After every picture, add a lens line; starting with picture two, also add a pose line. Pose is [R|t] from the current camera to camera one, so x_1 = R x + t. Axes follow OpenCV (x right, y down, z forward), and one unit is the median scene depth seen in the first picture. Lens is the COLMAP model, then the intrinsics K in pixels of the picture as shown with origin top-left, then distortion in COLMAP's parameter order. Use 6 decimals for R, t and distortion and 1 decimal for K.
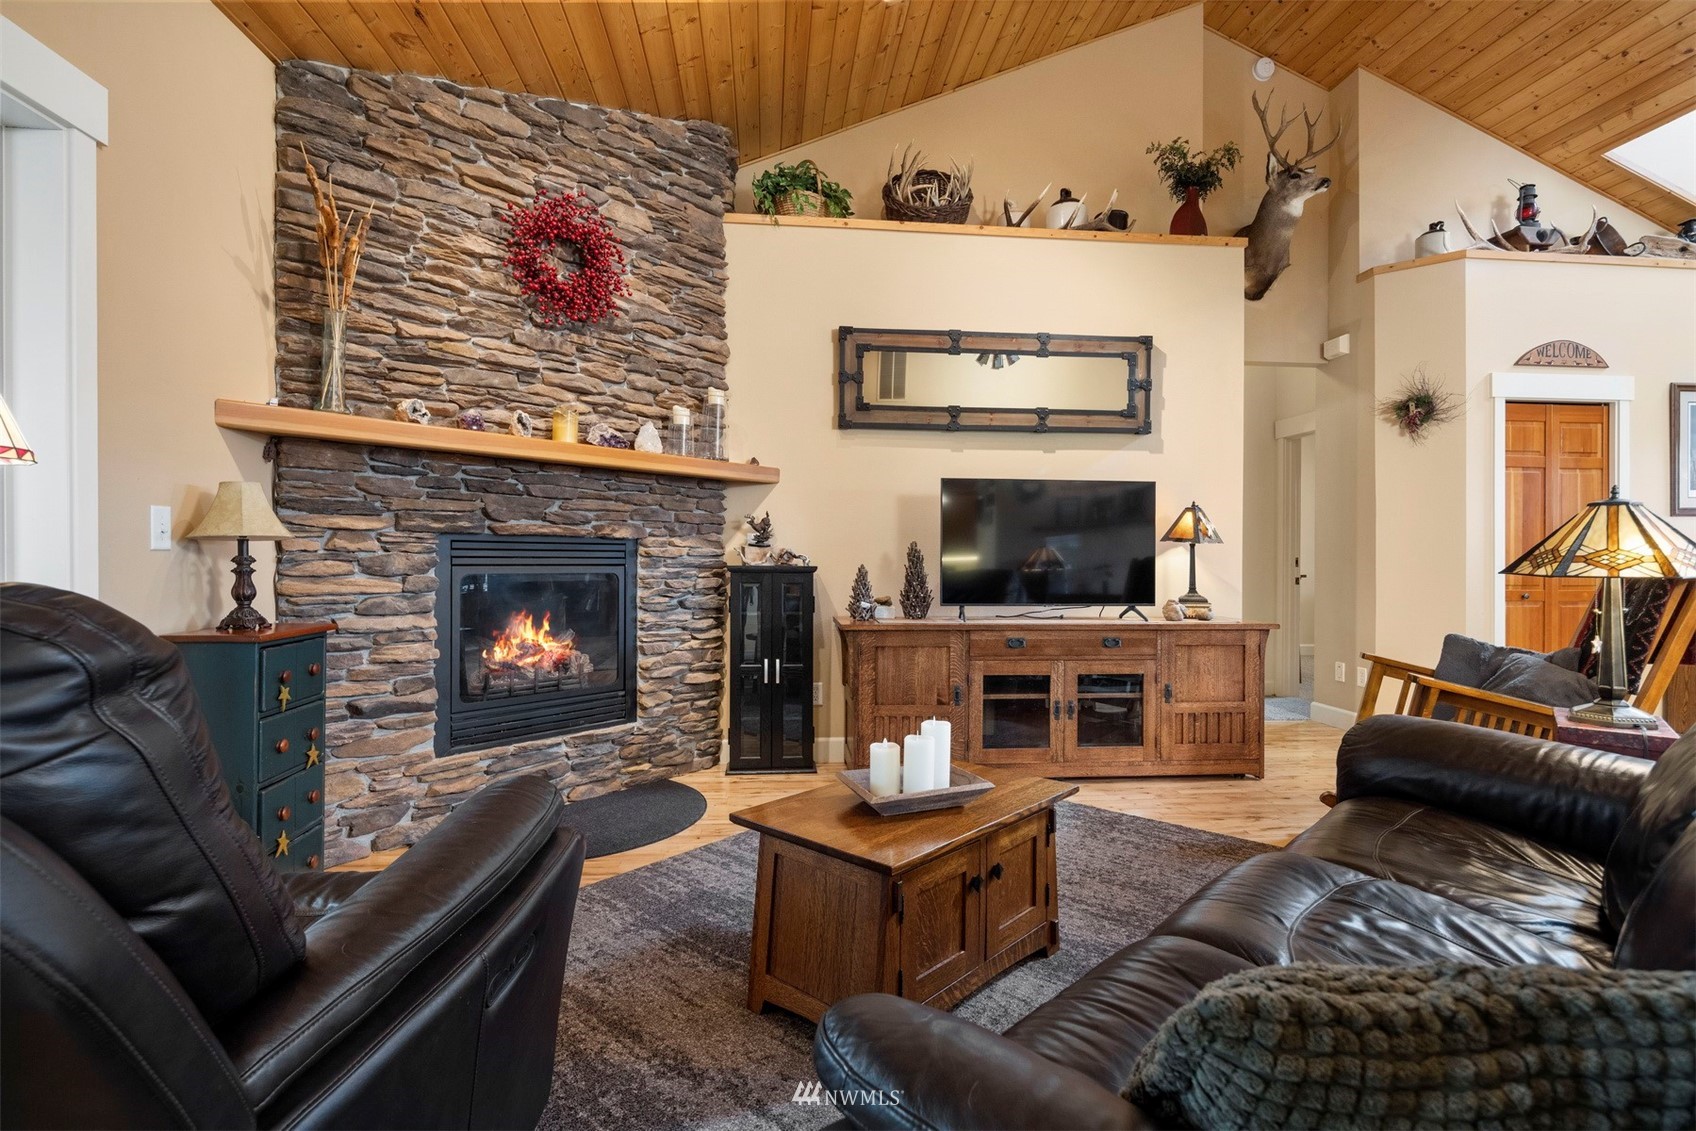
lens RADIAL K [[822.4, 0, 850.4], [0, 822.4, 564.3], [0, 0, 1]] dist [0.007827, -0.006549]
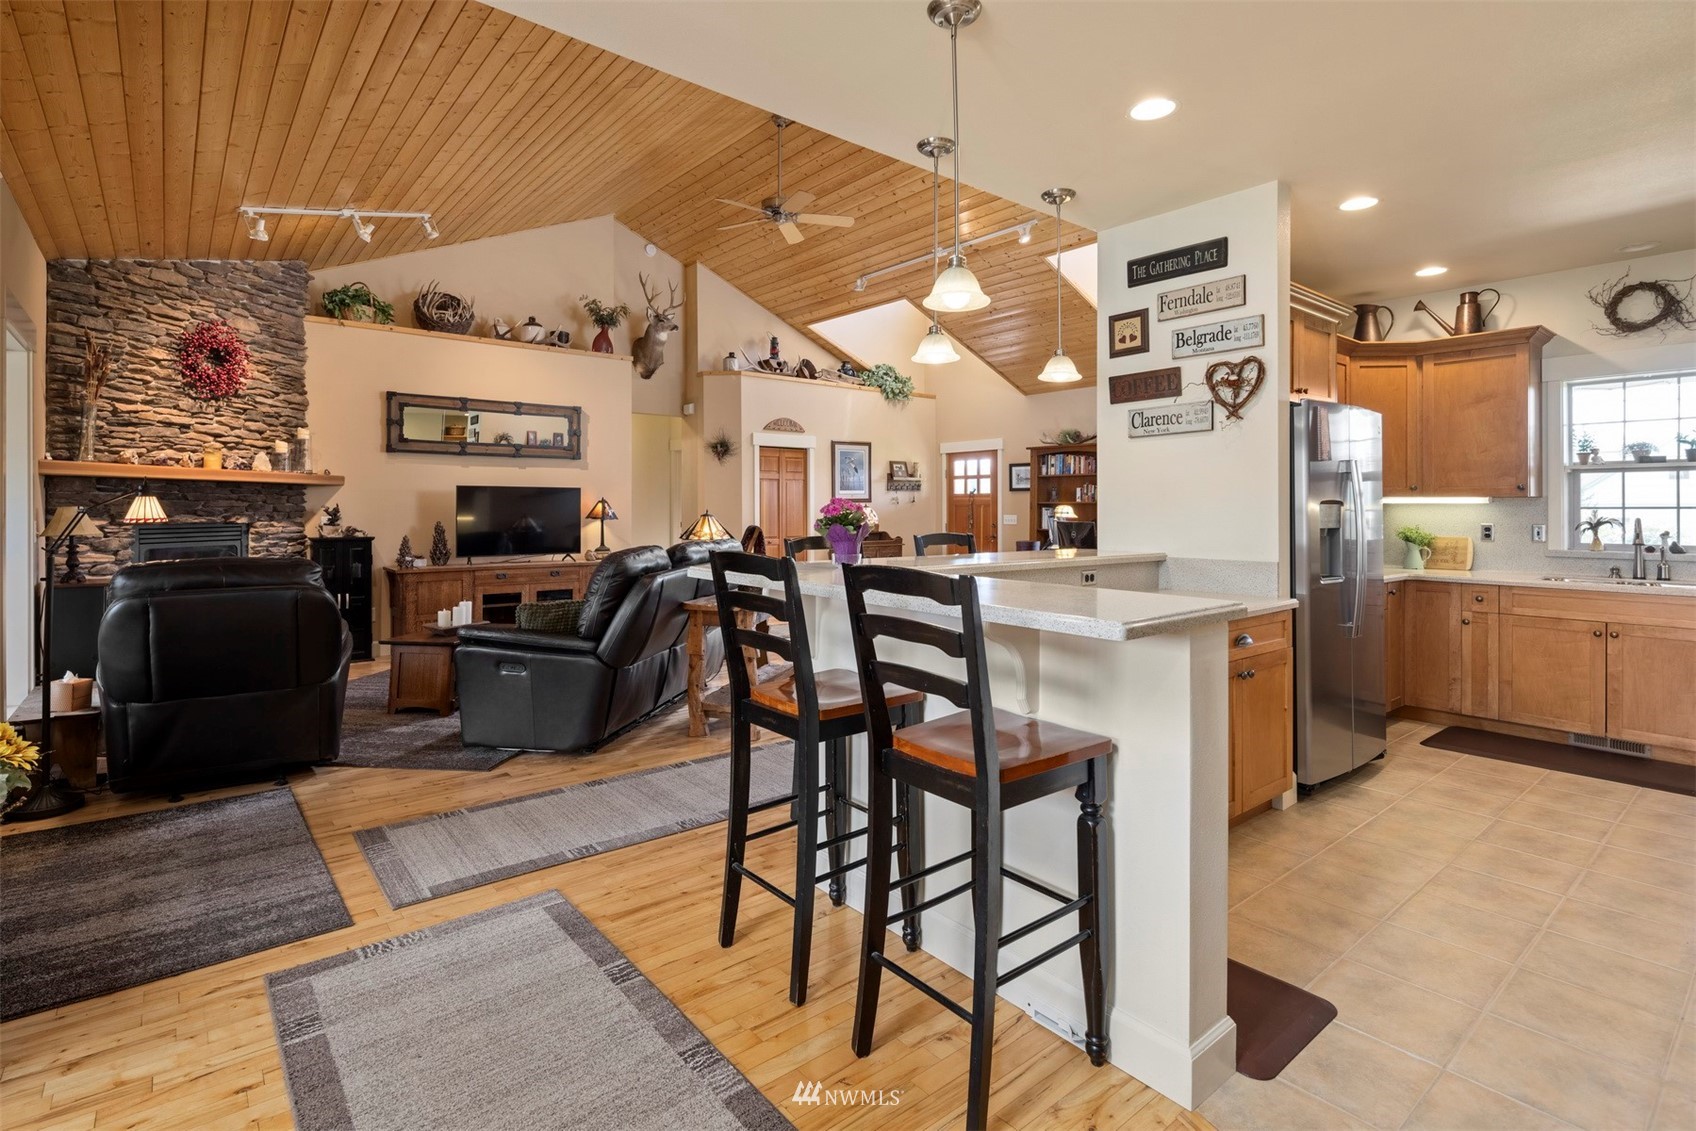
lens RADIAL K [[822.4, 0, 851.2], [0, 822.4, 504.2], [0, 0, 1]] dist [0.007827, -0.006549]
pose [[0.832000, -0.000843, 0.554774, -0.168480], [0.005961, 0.999955, -0.007419, -0.047288], [-0.554743, 0.009480, 0.831968, -0.960663]]
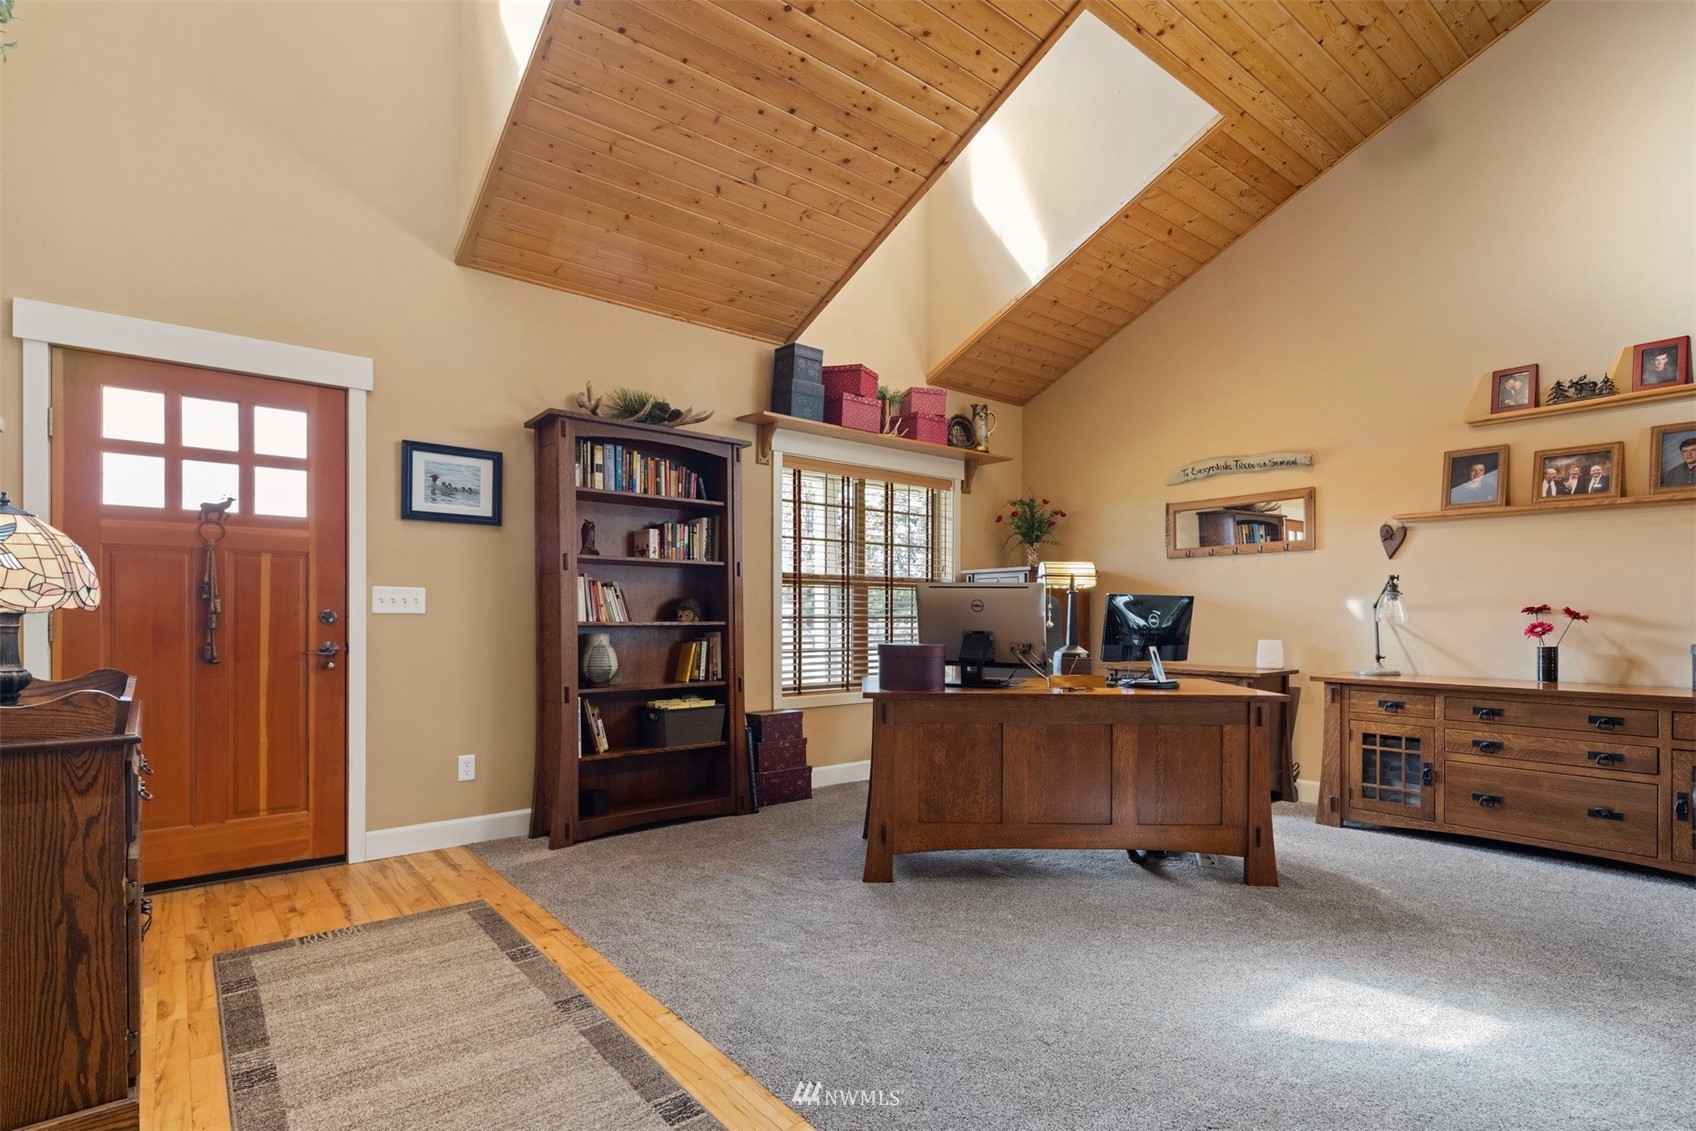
lens RADIAL K [[822.4, 0, 856.4], [0, 822.4, 614.5], [0, 0, 1]] dist [0.007827, -0.006549]
pose [[-0.545795, -0.005132, 0.837903, 0.656408], [0.000144, 0.999981, 0.006219, -0.004074], [-0.837919, 0.003515, -0.545783, 1.007554]]
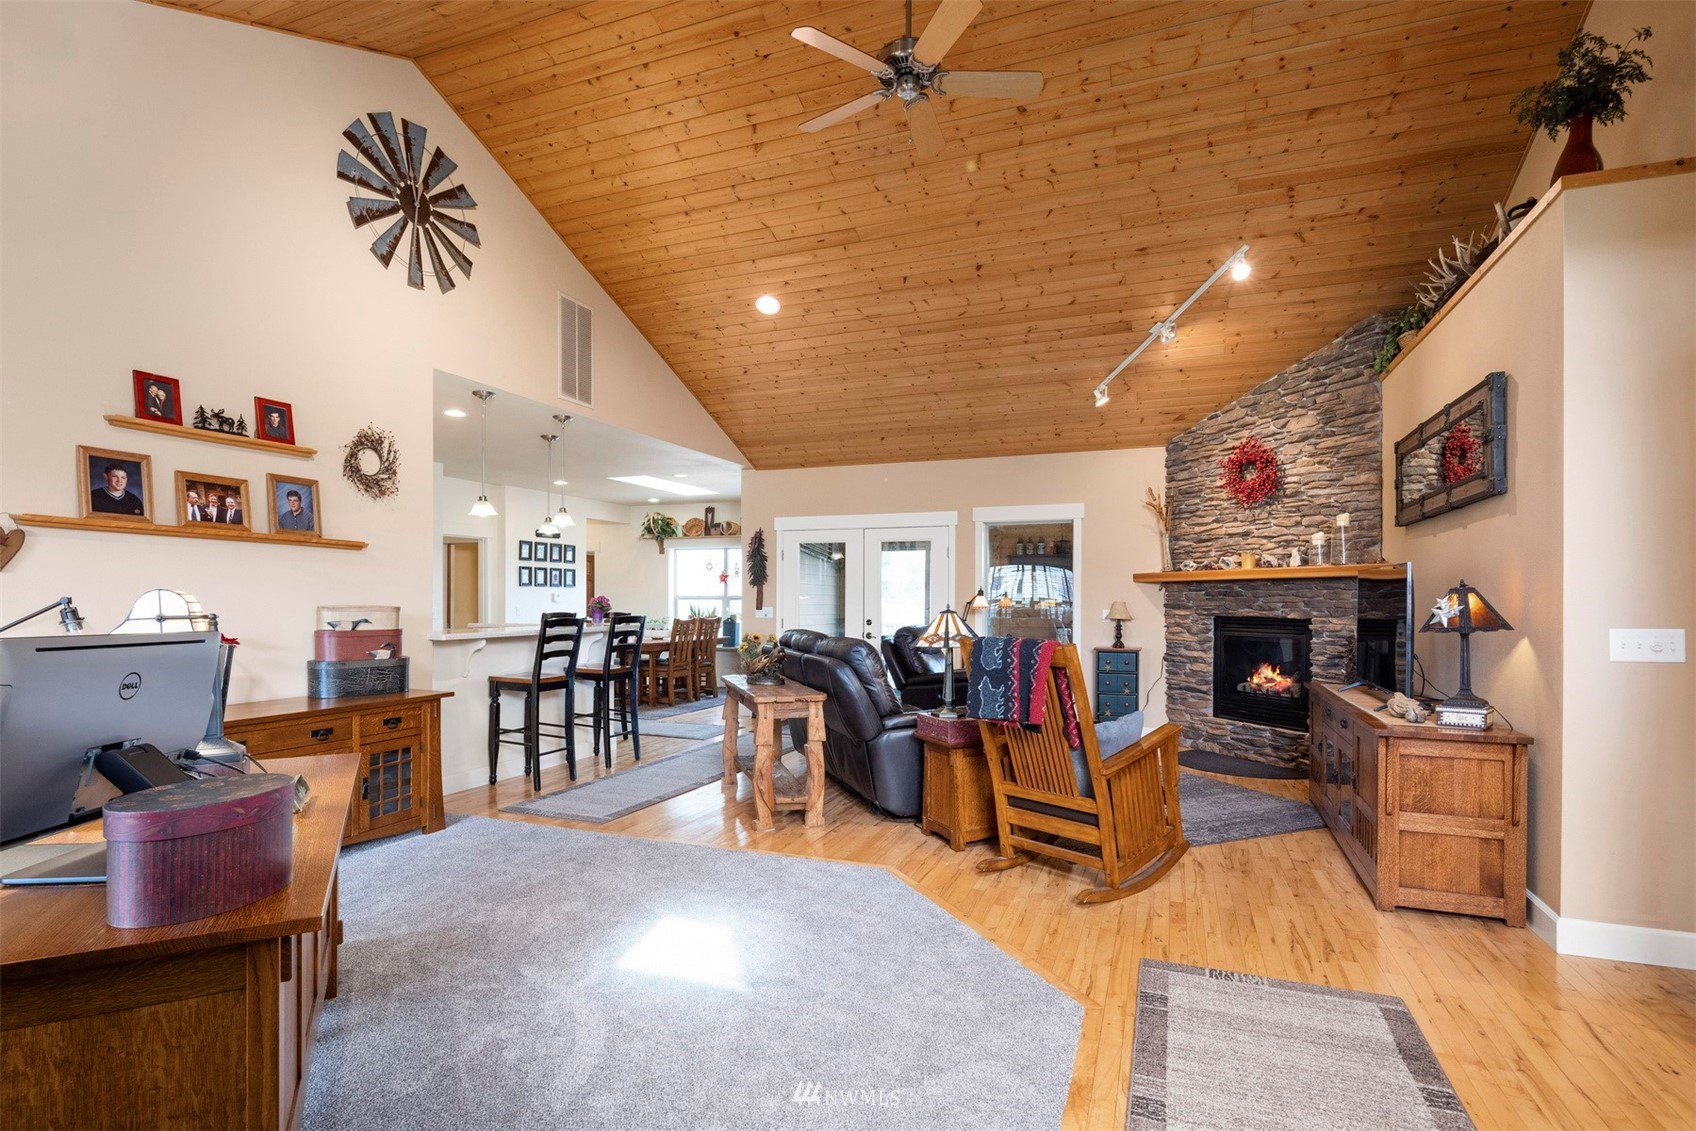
lens RADIAL K [[822.4, 0, 856.0], [0, 822.4, 602.4], [0, 0, 1]] dist [0.007827, -0.006549]
pose [[-0.453716, -0.003613, -0.891139, 1.521769], [-0.012264, 0.999922, 0.002190, -0.053552], [0.891062, 0.011923, -0.453725, 0.909424]]
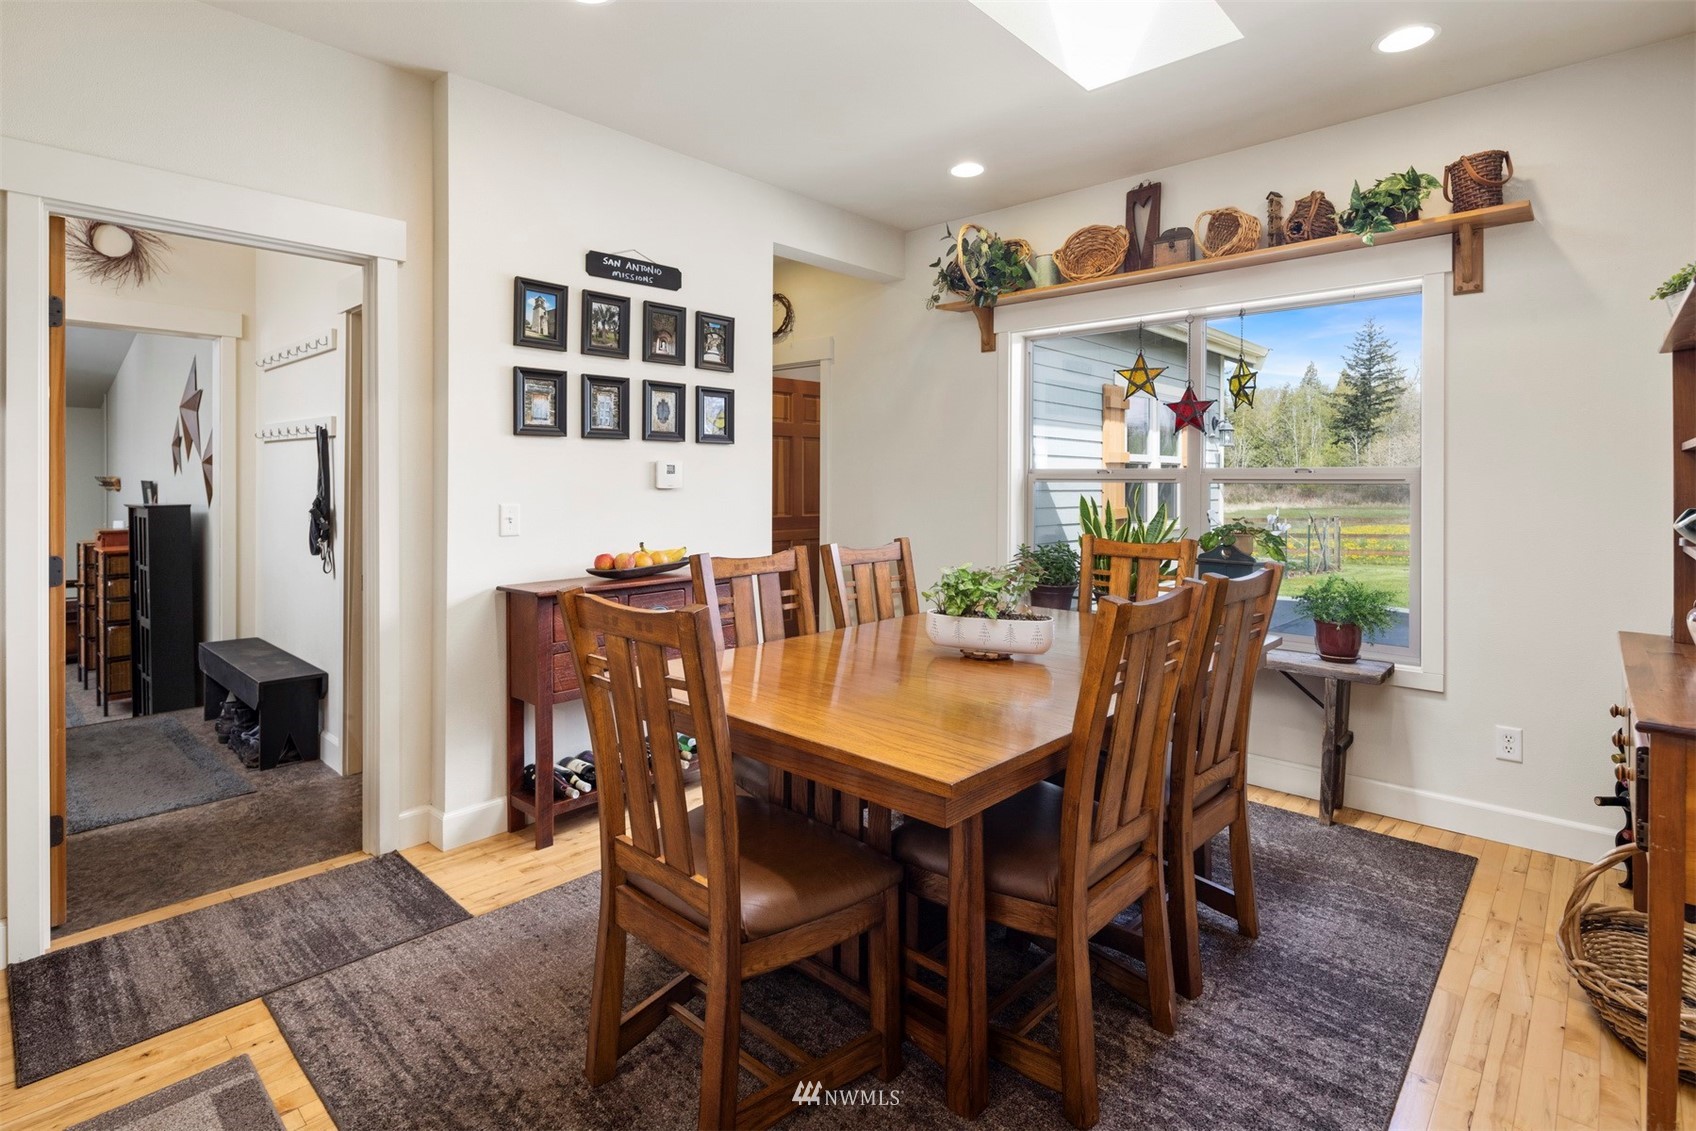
lens RADIAL K [[822.4, 0, 849.6], [0, 822.4, 489.1], [0, 0, 1]] dist [0.007827, -0.006549]
pose [[-0.745692, -0.000823, -0.666290, -0.057224], [-0.011754, 0.999860, 0.011921, -0.050641], [0.666187, 0.016721, -0.745597, -0.467538]]
